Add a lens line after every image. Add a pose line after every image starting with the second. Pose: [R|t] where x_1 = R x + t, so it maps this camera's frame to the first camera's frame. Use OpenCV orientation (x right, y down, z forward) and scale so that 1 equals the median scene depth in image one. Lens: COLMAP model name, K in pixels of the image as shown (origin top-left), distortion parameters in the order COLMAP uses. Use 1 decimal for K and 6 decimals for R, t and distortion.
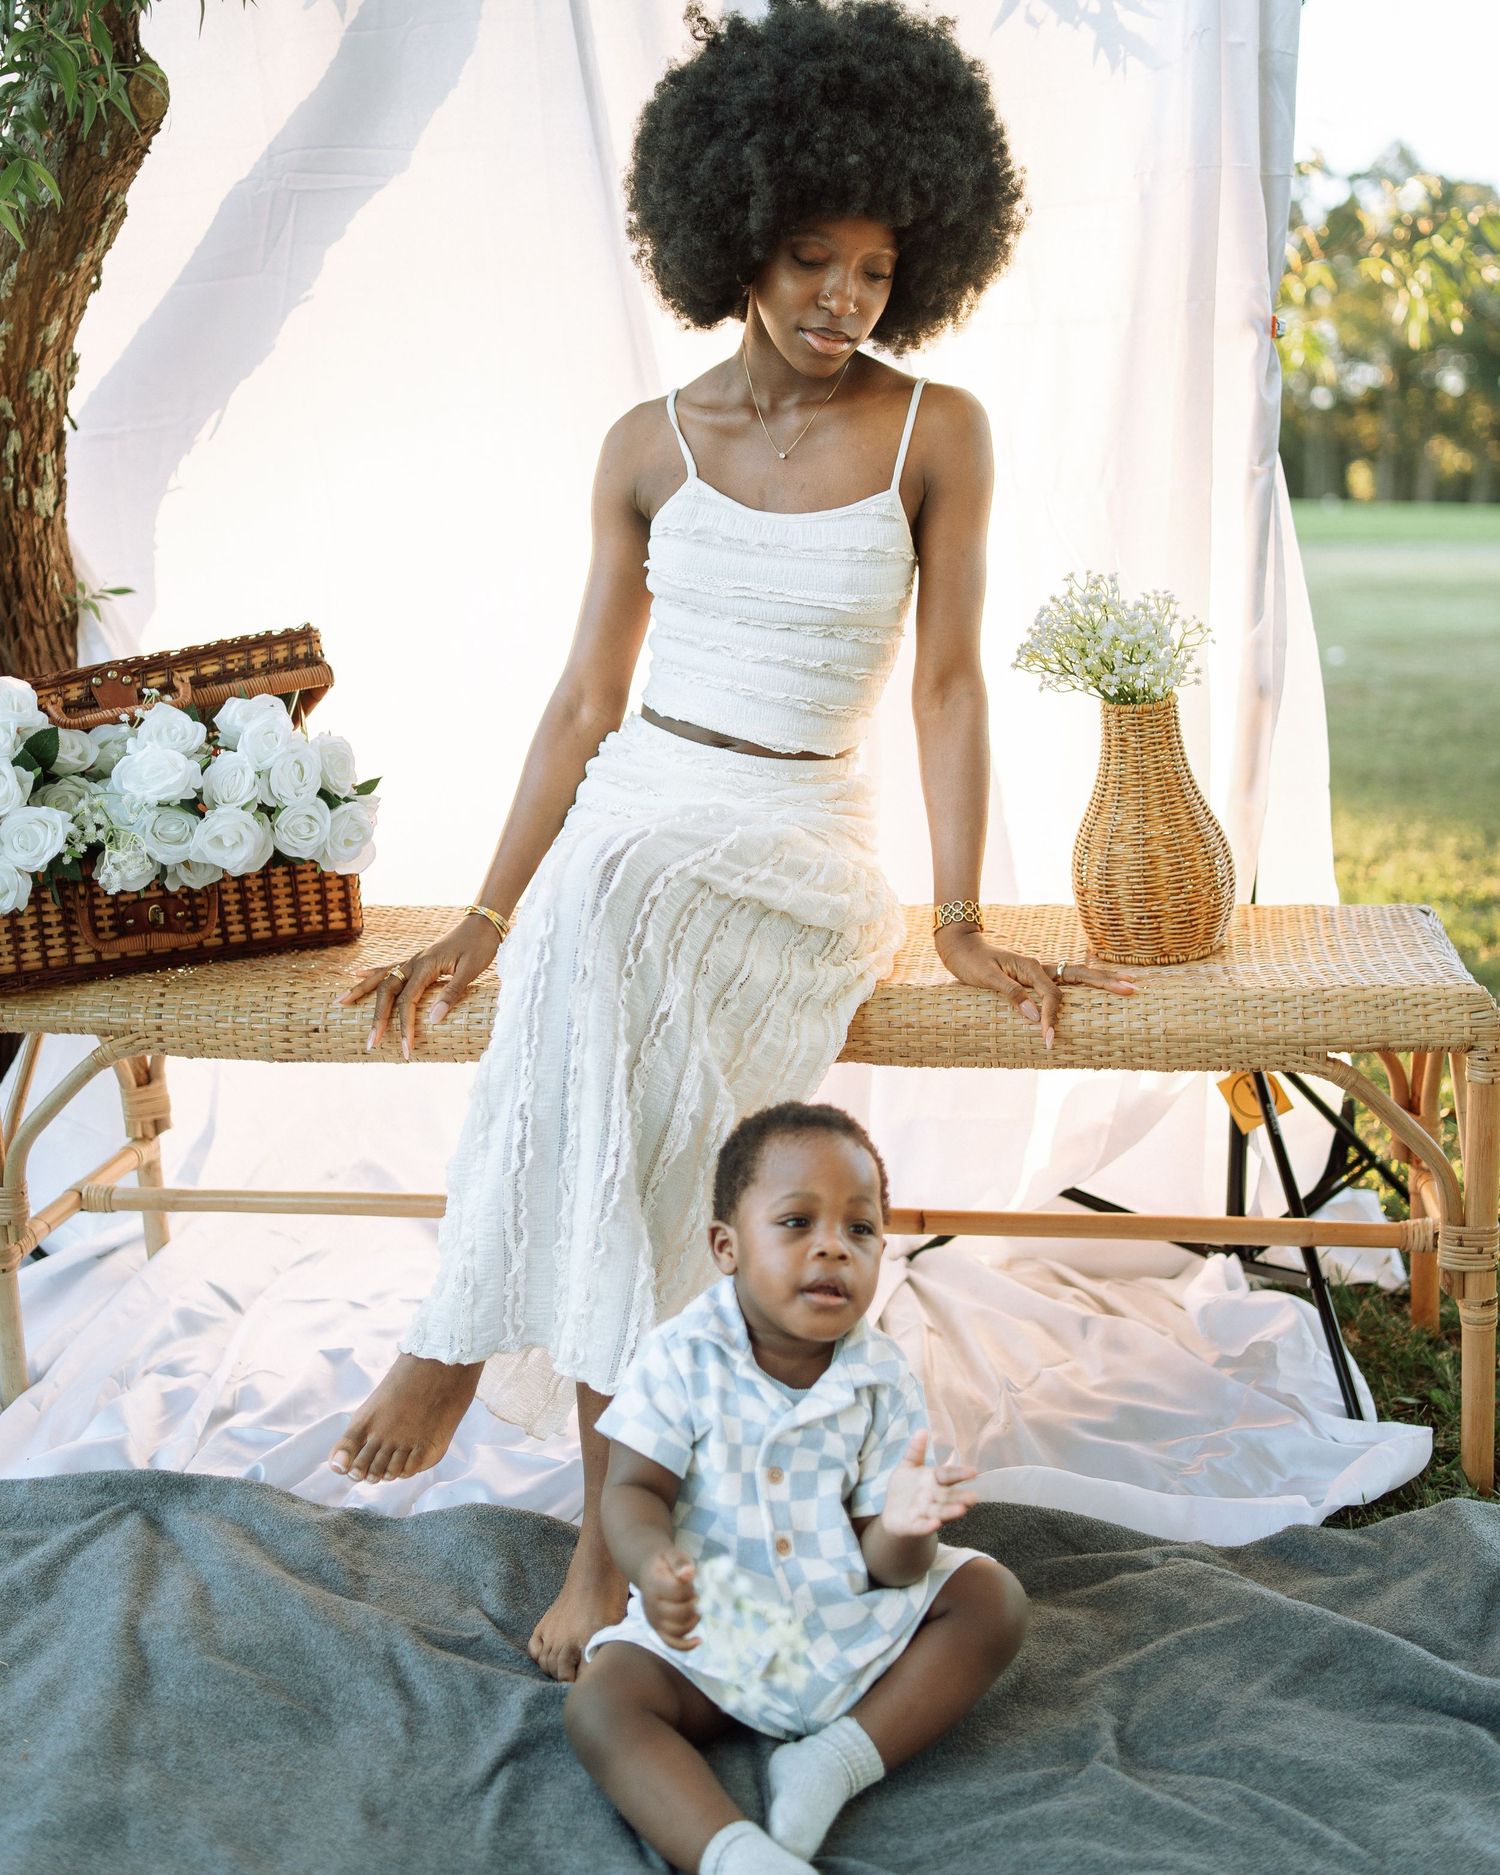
lens RADIAL K [[3309.2, 0, 750.0], [0, 3309.2, 937.5], [0, 0, 1]] dist [0.041678, -0.281111]
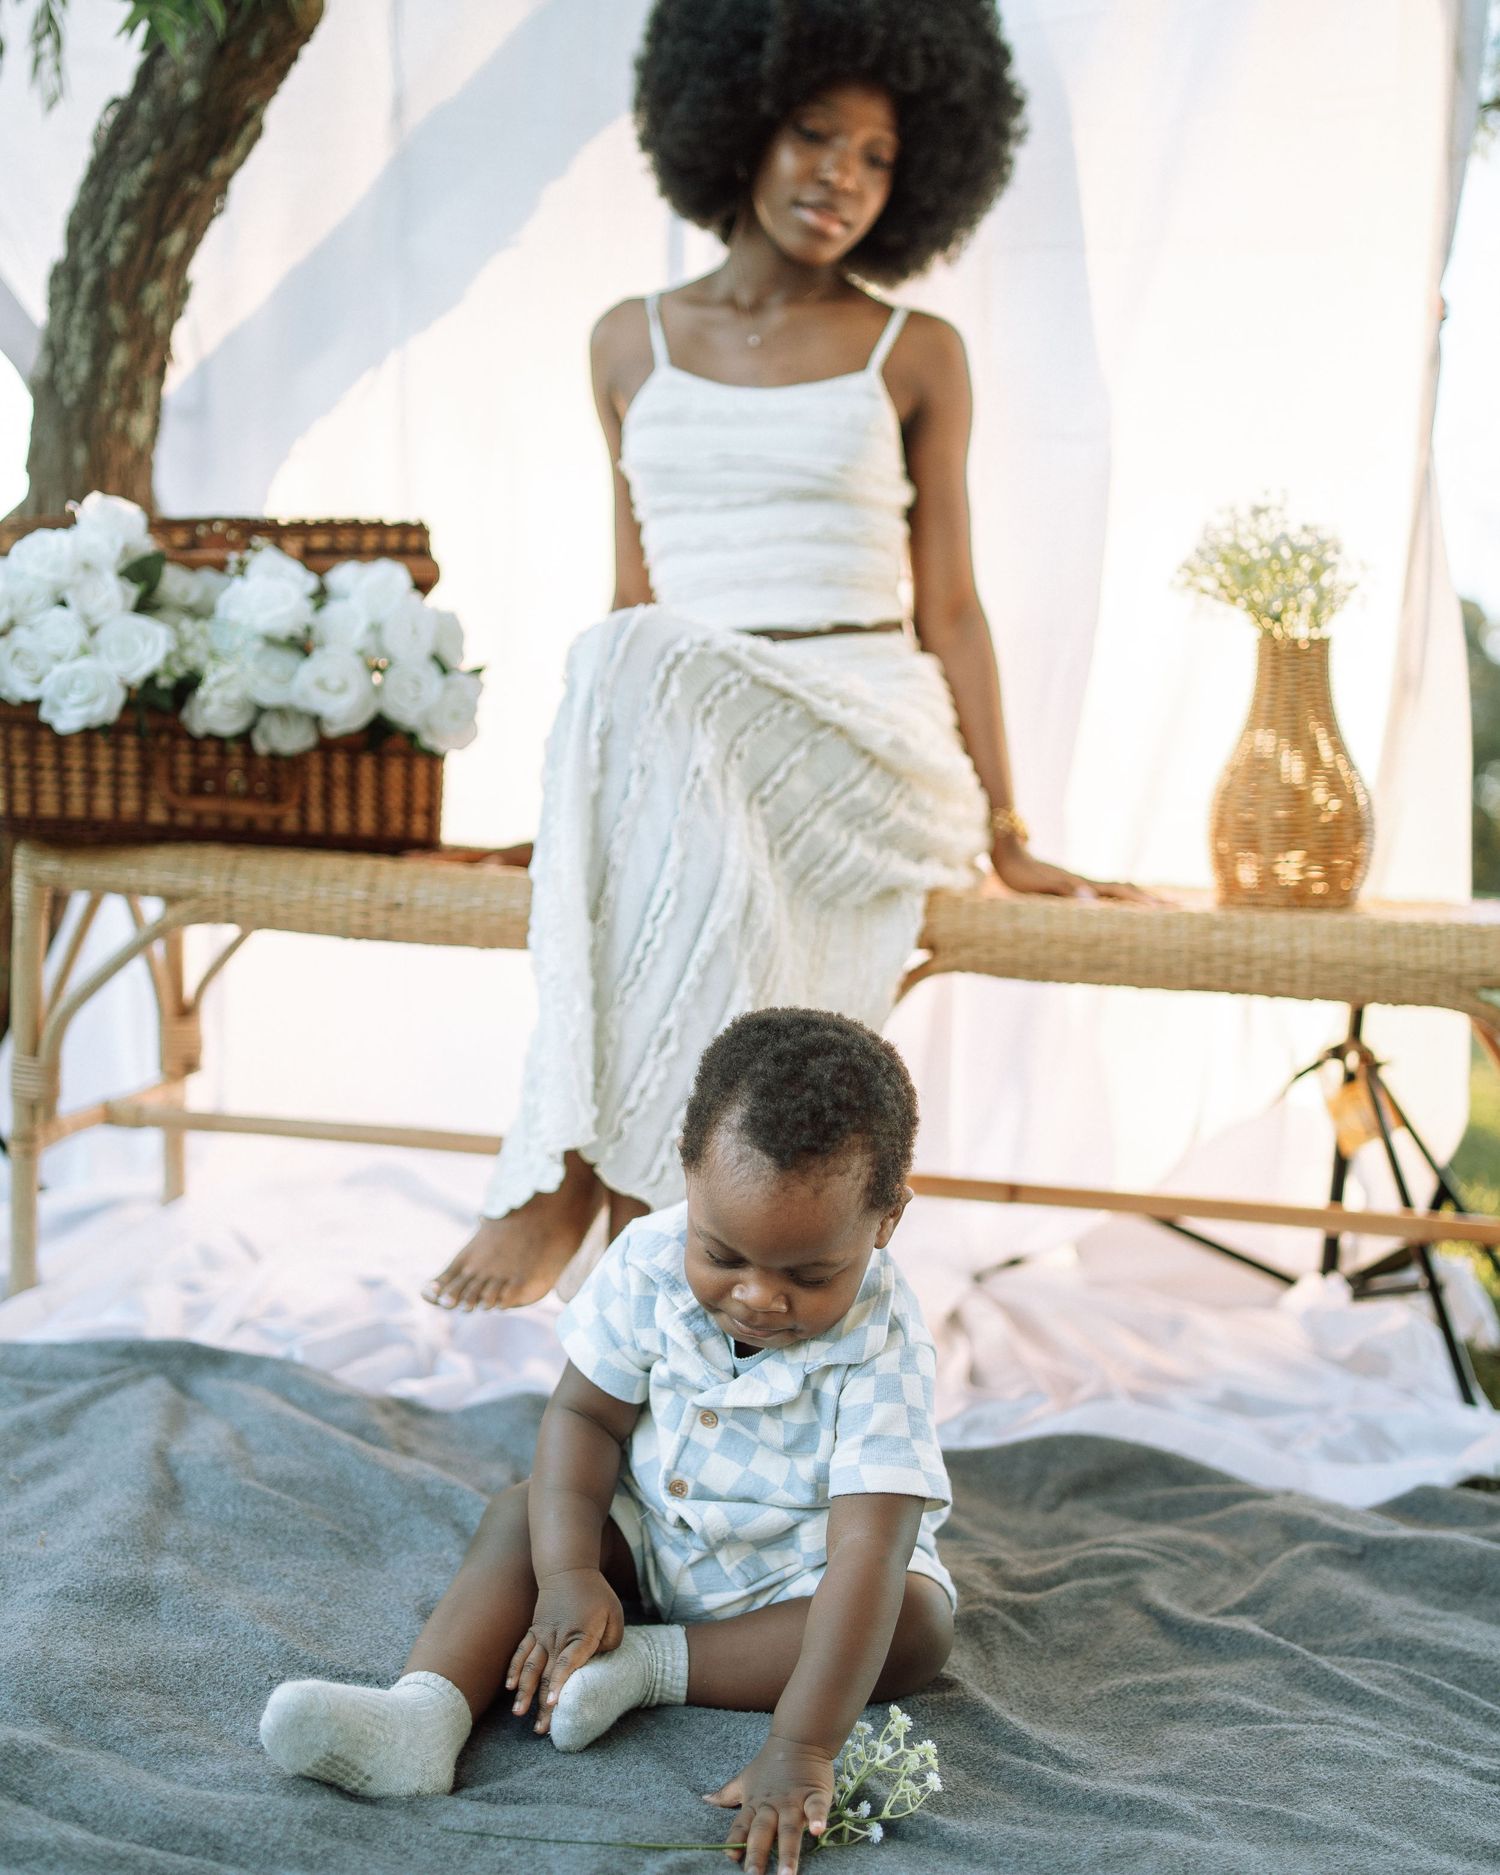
lens RADIAL K [[3309.2, 0, 750.0], [0, 3309.2, 937.5], [0, 0, 1]] dist [0.041678, -0.281111]
pose [[0.995429, 0.093335, 0.020240, -0.051626], [-0.089871, 0.987146, -0.132158, 0.155925], [-0.032314, 0.129735, 0.991022, 0.070993]]
